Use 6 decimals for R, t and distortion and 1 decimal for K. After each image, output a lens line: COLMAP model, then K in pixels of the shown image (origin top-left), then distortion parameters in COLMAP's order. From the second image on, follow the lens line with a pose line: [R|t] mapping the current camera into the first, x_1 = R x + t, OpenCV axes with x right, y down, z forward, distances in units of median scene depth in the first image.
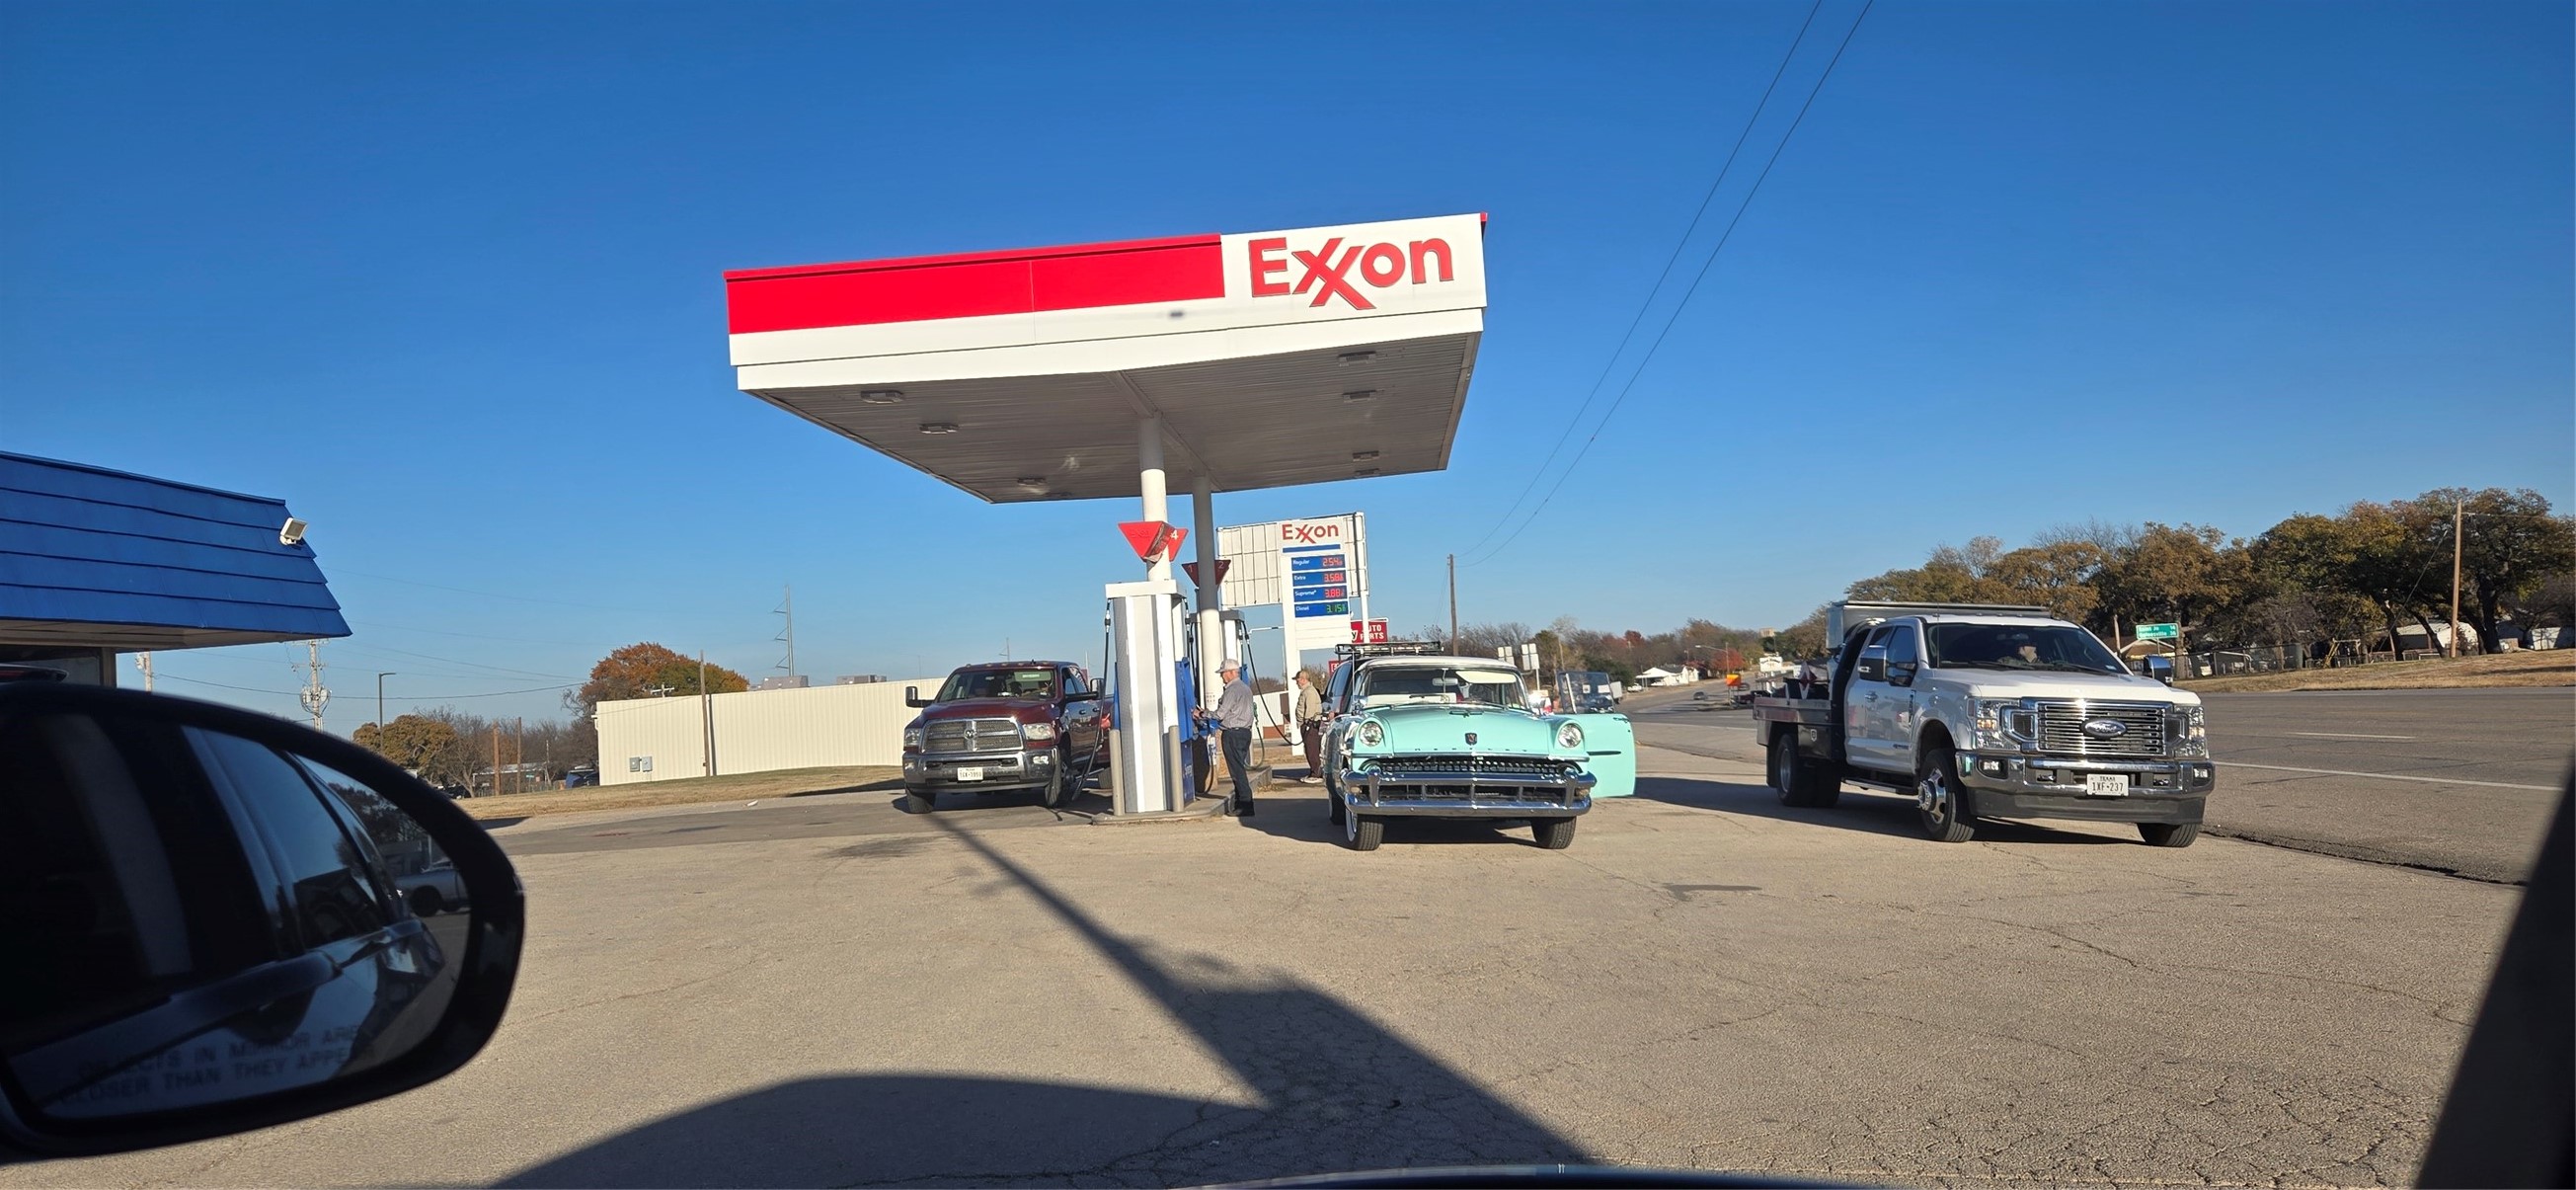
lens RADIAL K [[1732.3, 0, 1281.5], [0, 1732.3, 619.1], [0, 0, 1]] dist [0.082354, -0.071249]
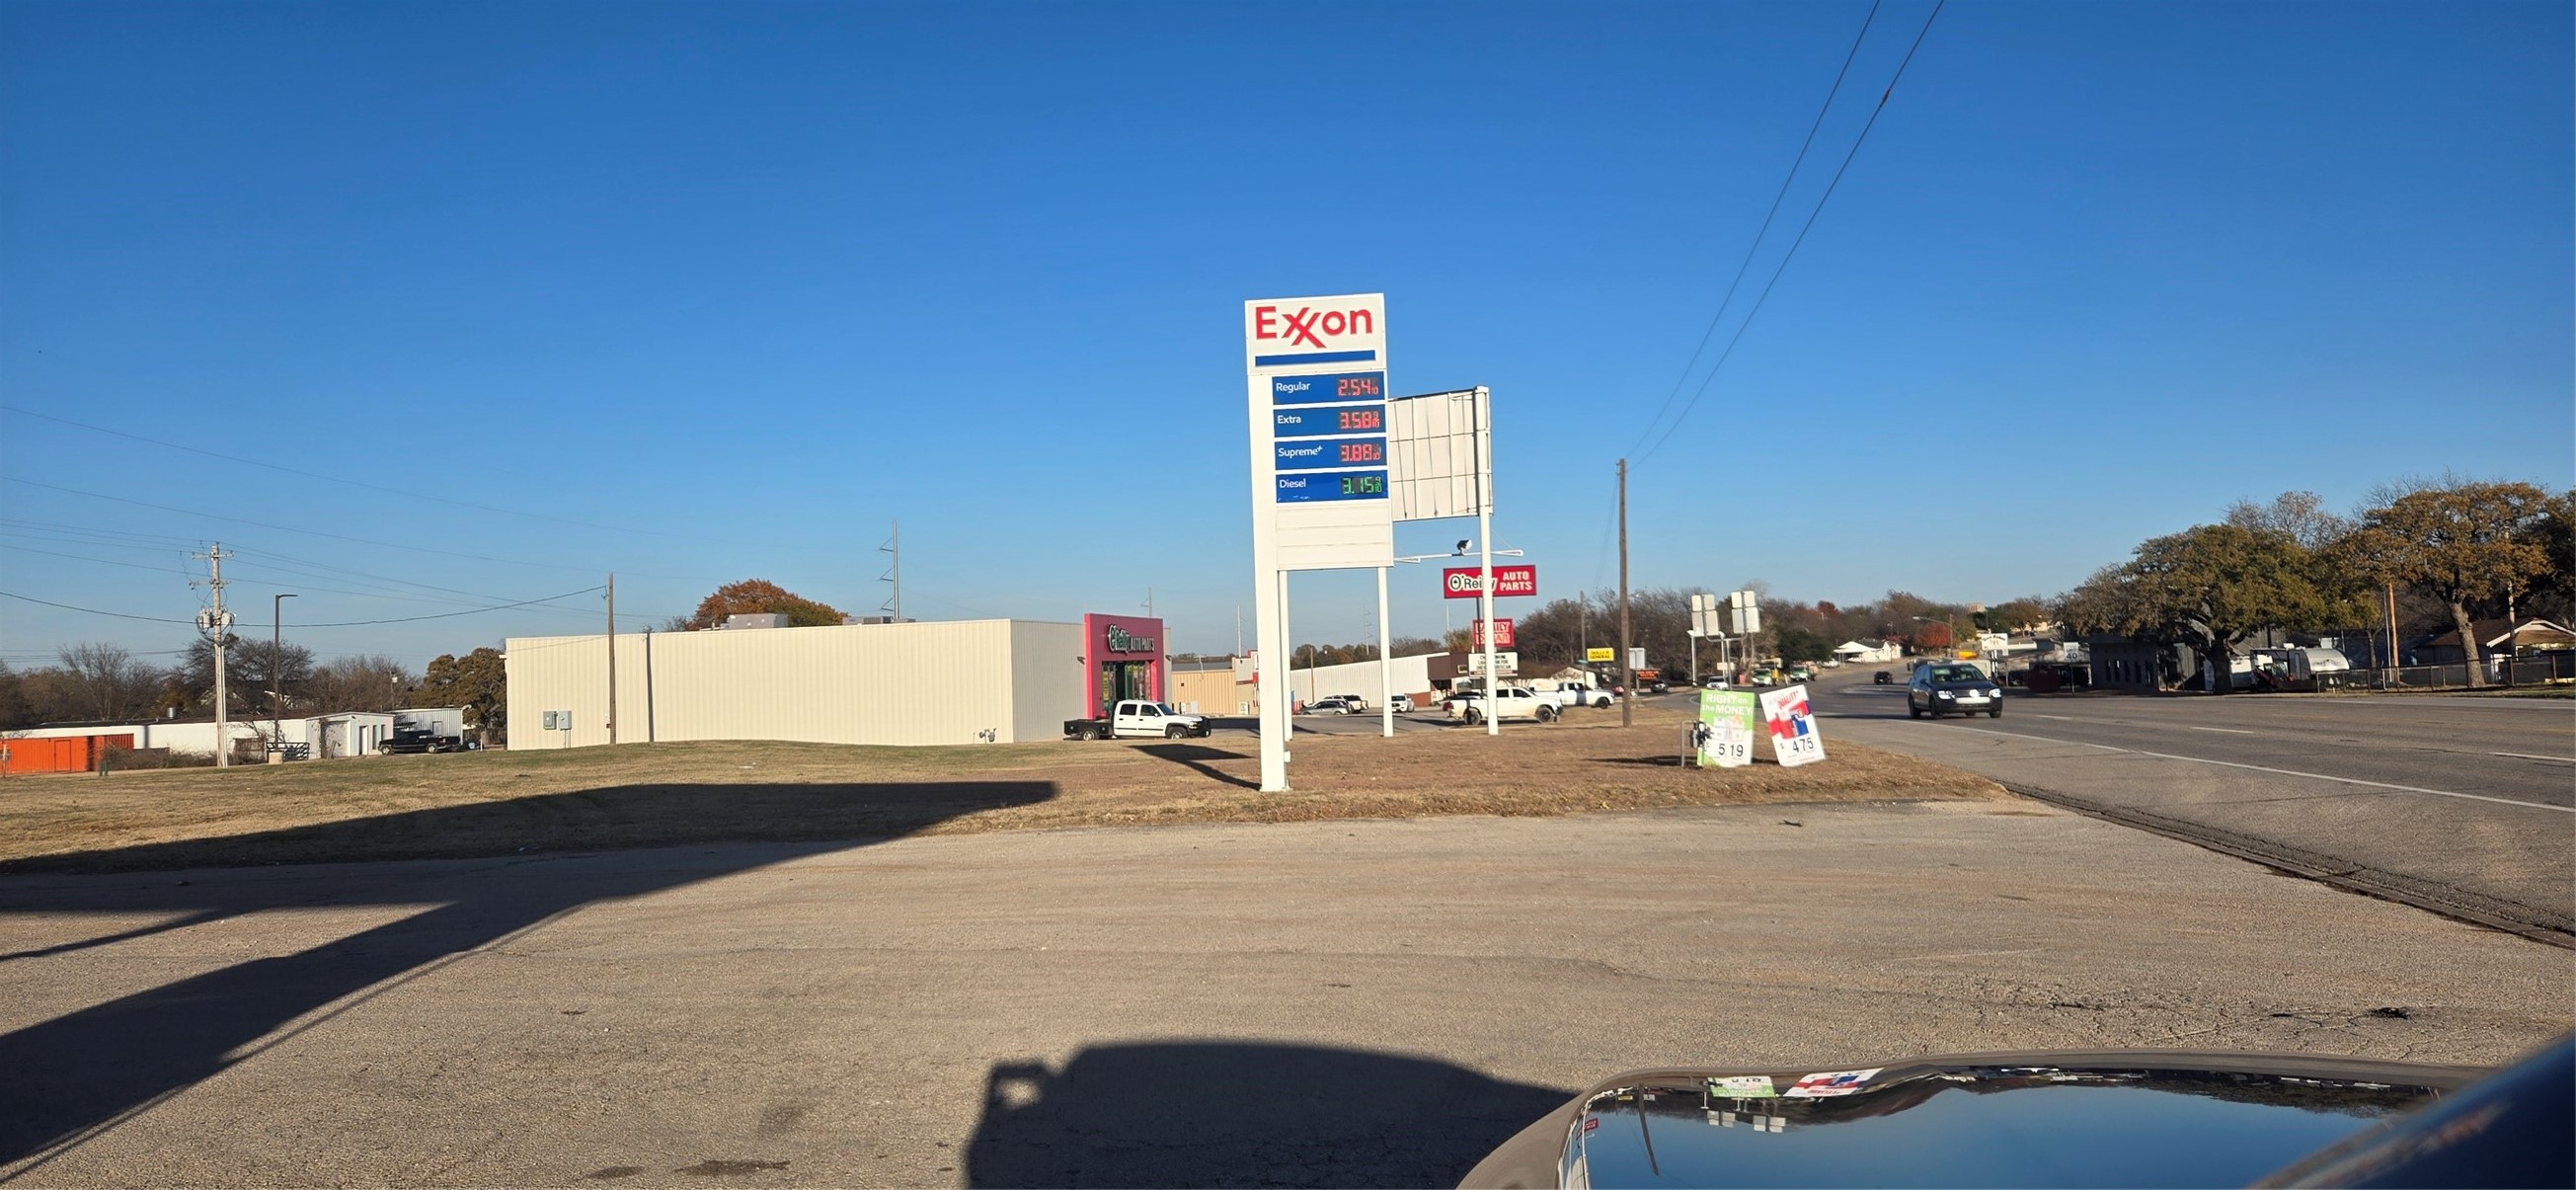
lens RADIAL K [[1732.3, 0, 1299.0], [0, 1732.3, 597.5], [0, 0, 1]] dist [0.082354, -0.071249]
pose [[0.995545, 0.030148, -0.089340, 0.037090], [-0.029196, 0.999502, 0.011940, 0.012576], [0.089656, -0.009279, 0.995930, 0.337421]]
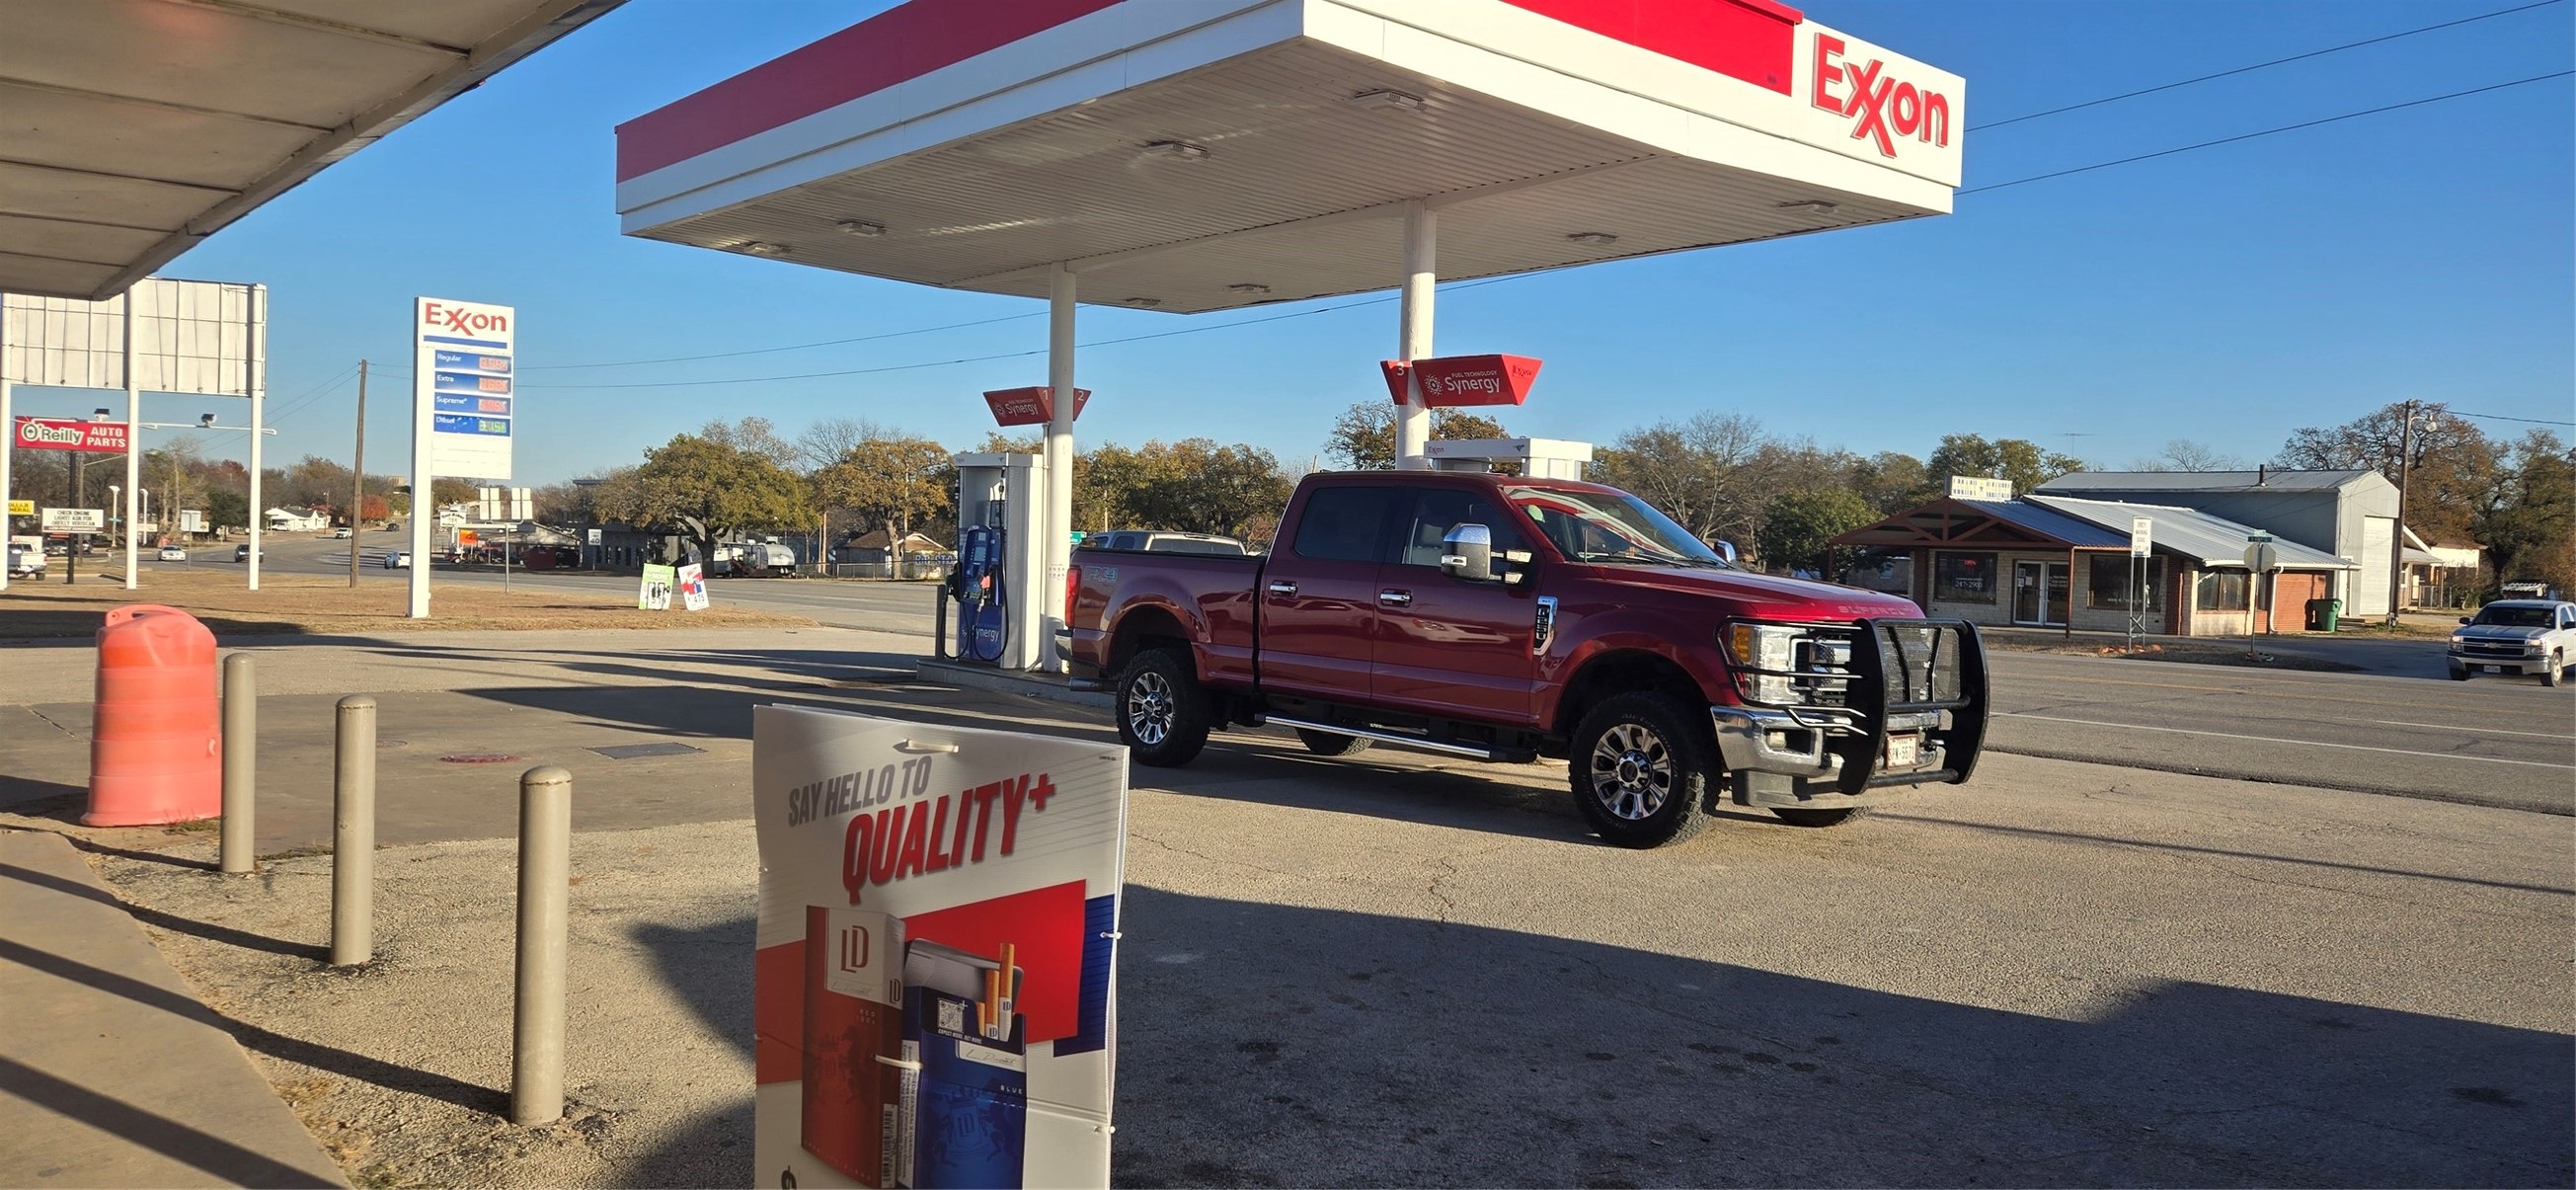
lens RADIAL K [[1732.3, 0, 1311.2], [0, 1732.3, 595.2], [0, 0, 1]] dist [0.082354, -0.071249]
pose [[0.709974, 0.068686, 0.700870, -0.159583], [-0.110262, 0.993800, 0.014301, 0.010745], [-0.695542, -0.087433, 0.713145, 0.127350]]
